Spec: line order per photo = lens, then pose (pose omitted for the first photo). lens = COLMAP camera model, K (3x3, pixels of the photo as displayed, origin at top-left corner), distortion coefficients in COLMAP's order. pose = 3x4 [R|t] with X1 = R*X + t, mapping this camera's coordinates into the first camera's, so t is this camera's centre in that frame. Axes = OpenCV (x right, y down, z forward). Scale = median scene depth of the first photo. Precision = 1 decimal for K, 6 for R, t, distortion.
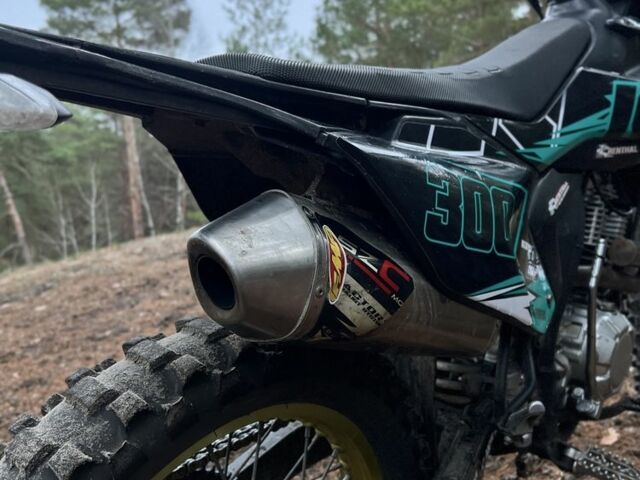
lens RADIAL K [[645.5, 0, 320.5], [0, 645.5, 246.4], [0, 0, 1]] dist [0.033387, 0.000000]
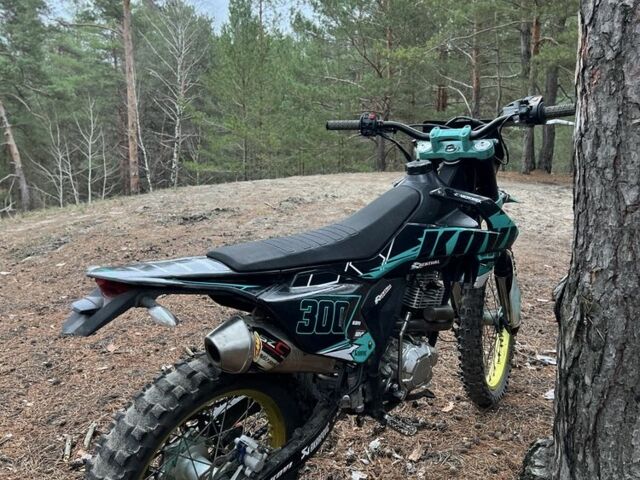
lens RADIAL K [[645.5, 0, 319.2], [0, 645.5, 238.5], [0, 0, 1]] dist [0.033387, 0.000000]
pose [[0.997316, 0.071691, 0.014870, 0.124202], [-0.072588, 0.994704, 0.072760, -0.382505], [-0.009575, -0.073644, 0.997239, -1.009838]]
